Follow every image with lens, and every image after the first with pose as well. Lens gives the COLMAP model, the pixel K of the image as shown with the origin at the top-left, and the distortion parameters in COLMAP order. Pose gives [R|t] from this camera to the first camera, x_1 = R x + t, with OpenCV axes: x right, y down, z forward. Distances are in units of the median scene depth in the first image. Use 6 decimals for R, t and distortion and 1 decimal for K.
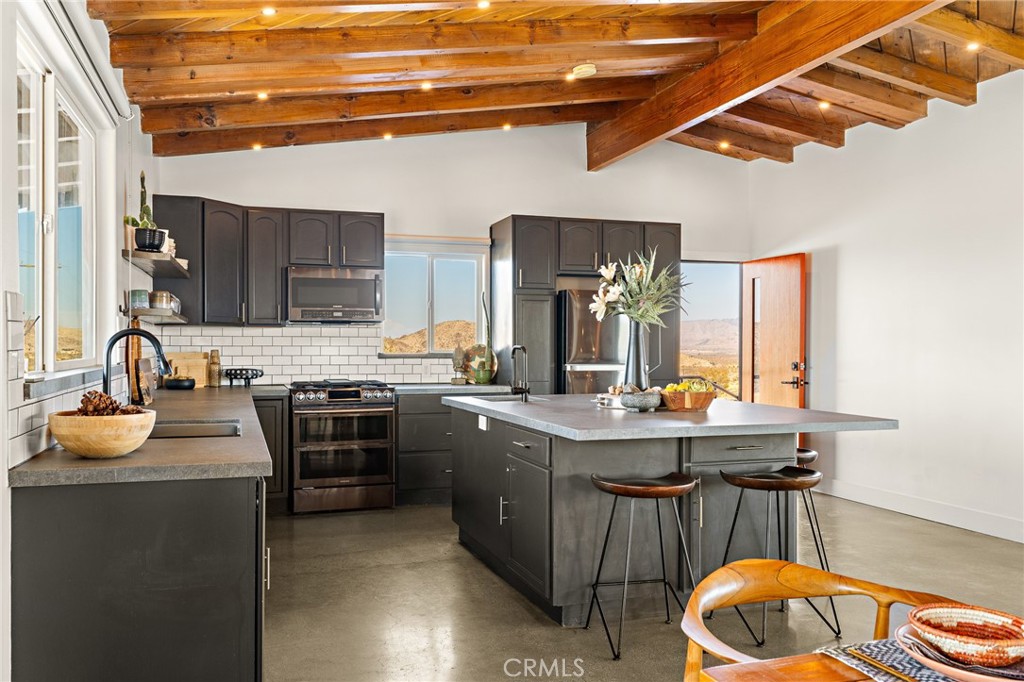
lens RADIAL K [[817.5, 0, 512.0], [0, 817.5, 341.0], [0, 0, 1]] dist [0.005440, 0.000950]
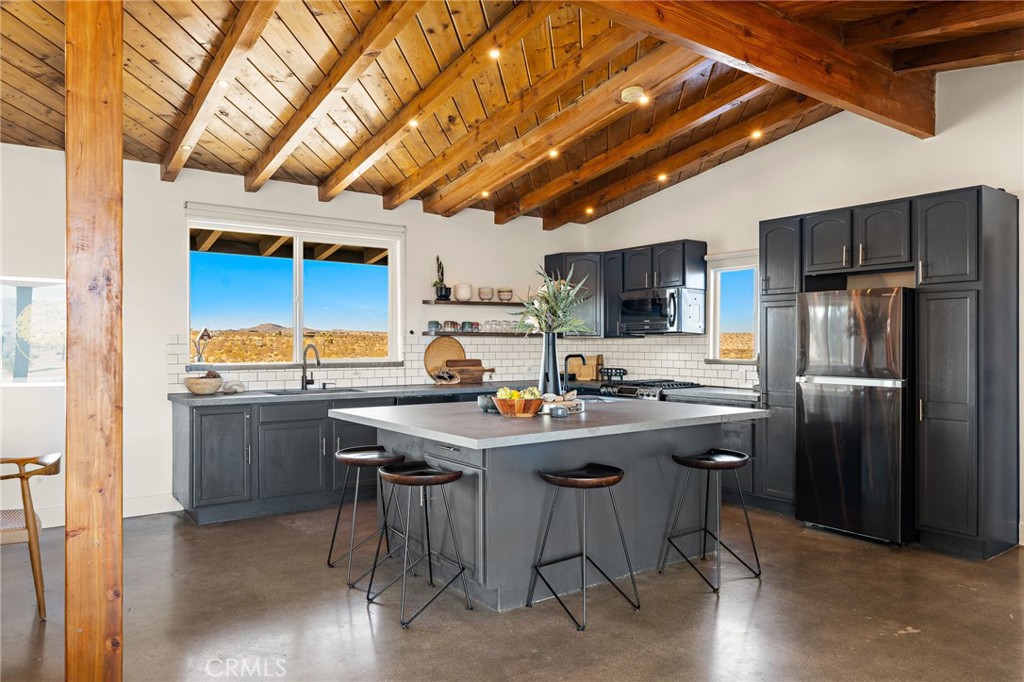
lens RADIAL K [[693.9, 0, 512.0], [0, 693.9, 341.0], [0, 0, 1]] dist [0.027442, 0.000409]
pose [[0.308729, -0.006546, -0.951128, 0.748884], [0.002267, 0.999979, -0.006147, -0.005796], [0.951147, -0.000258, 0.308737, 0.475715]]
